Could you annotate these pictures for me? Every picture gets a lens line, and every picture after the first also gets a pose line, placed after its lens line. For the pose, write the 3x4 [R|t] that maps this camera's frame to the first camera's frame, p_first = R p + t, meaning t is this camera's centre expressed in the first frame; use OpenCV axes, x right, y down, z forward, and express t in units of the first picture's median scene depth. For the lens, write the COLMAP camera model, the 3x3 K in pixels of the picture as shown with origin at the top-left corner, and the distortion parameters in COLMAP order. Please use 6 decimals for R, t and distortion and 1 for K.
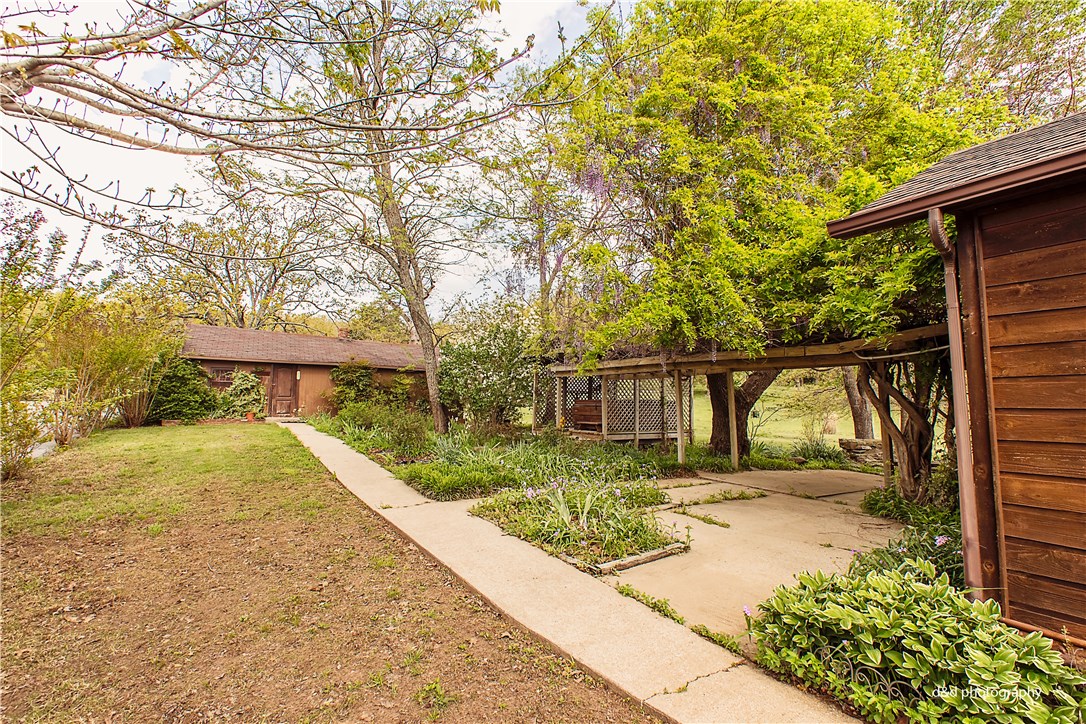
lens RADIAL K [[502.5, 0, 543.4], [0, 502.5, 358.0], [0, 0, 1]] dist [0.013271, -0.001581]
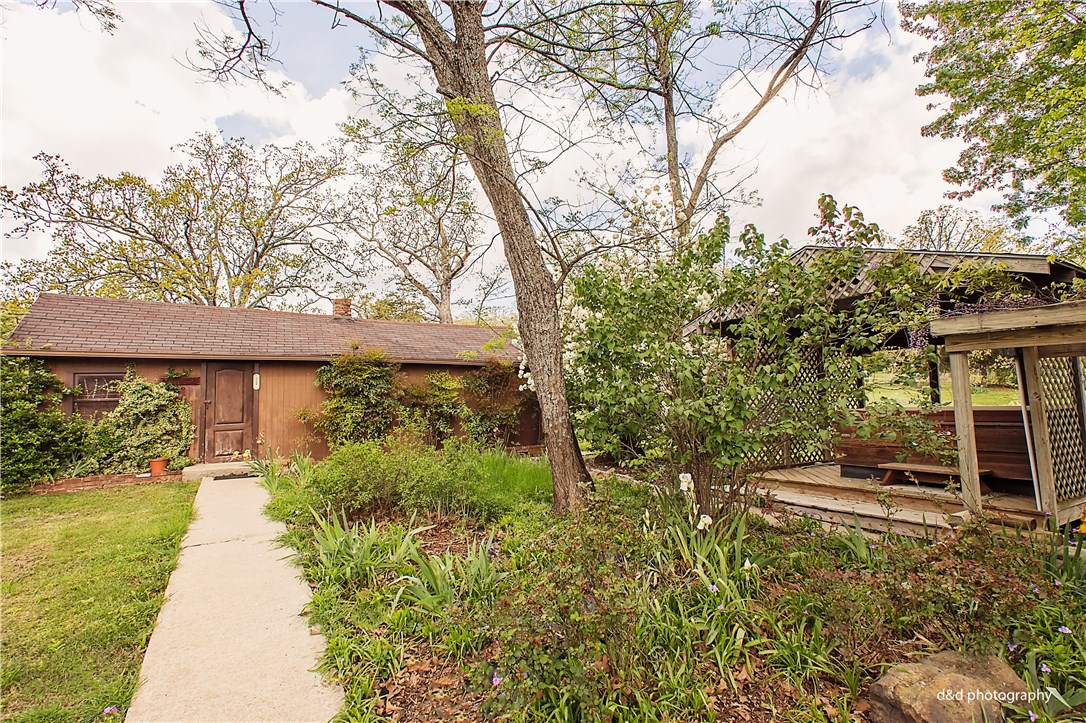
lens RADIAL K [[502.5, 0, 542.3], [0, 502.5, 360.6], [0, 0, 1]] dist [0.013271, -0.001581]
pose [[0.998425, -0.043486, -0.035452, -0.161503], [0.043737, 0.999023, 0.006344, 0.021716], [0.035142, -0.007885, 0.999351, 0.472518]]
